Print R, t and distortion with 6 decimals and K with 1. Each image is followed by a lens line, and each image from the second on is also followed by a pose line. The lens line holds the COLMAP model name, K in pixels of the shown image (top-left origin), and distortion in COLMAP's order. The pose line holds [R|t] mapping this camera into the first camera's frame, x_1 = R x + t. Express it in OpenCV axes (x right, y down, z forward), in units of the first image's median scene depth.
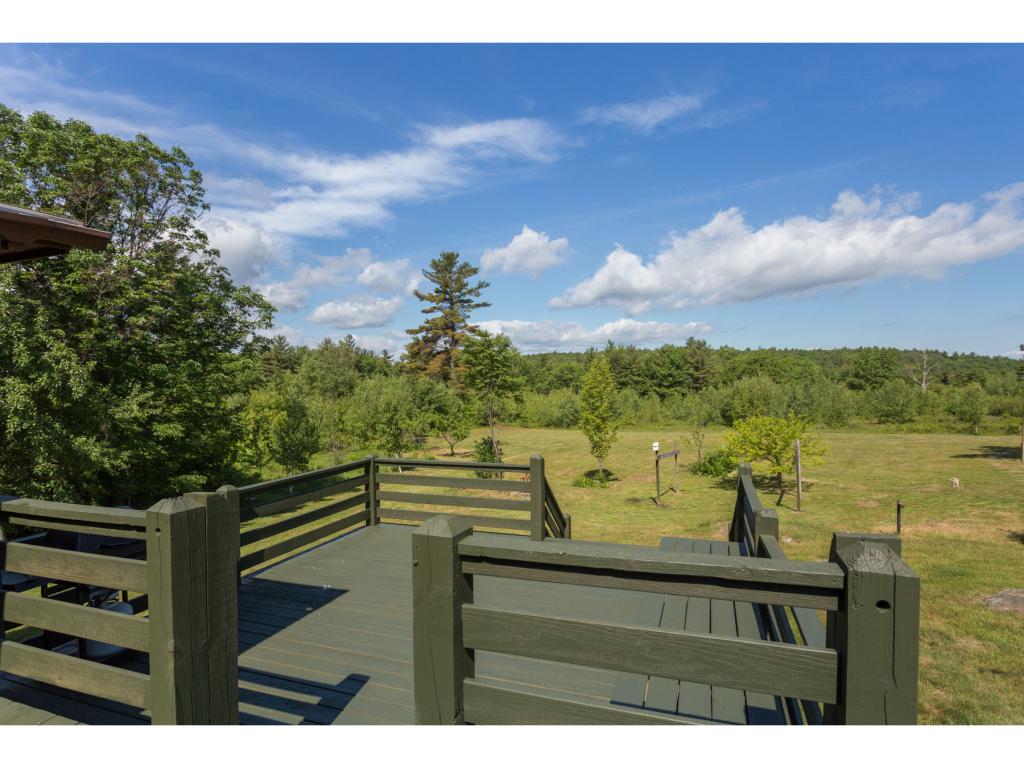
lens RADIAL K [[535.6, 0, 513.8], [0, 535.6, 386.8], [0, 0, 1]] dist [0.006510, 0.000467]
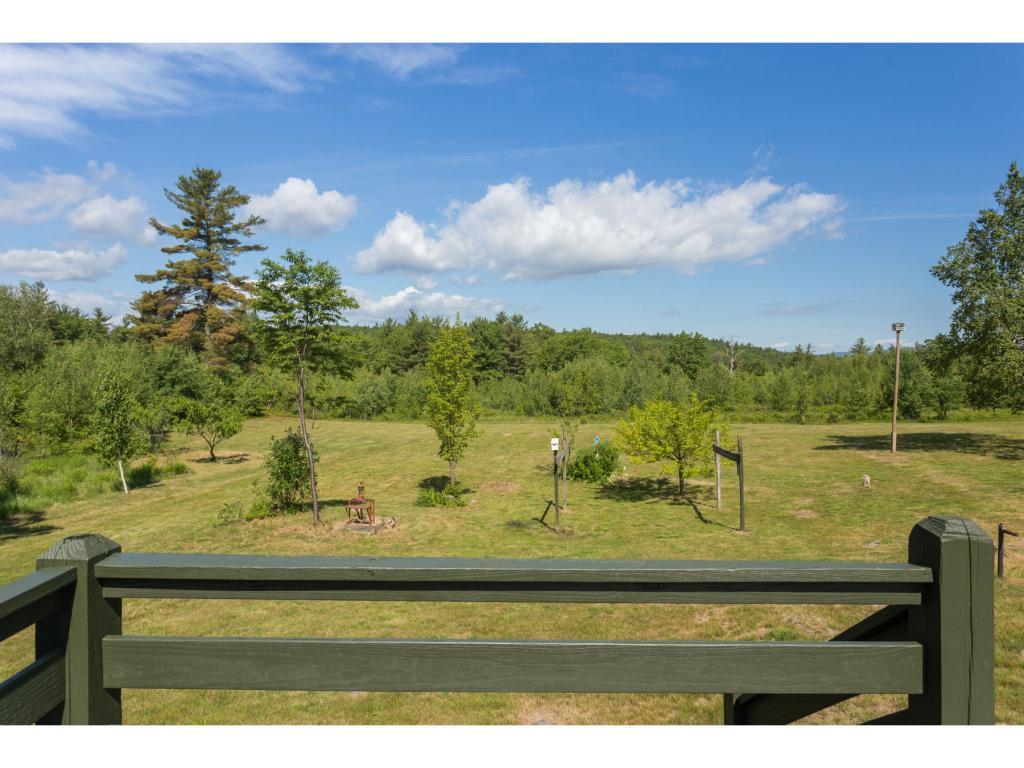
lens RADIAL K [[624.0, 0, 463.5], [0, 624.0, 364.4], [0, 0, 1]] dist [-0.001186, 0.002901]
pose [[0.955672, 0.021291, 0.293662, -0.033239], [-0.017873, 0.999738, -0.014320, 0.010304], [-0.293890, 0.008436, 0.955802, 0.120755]]
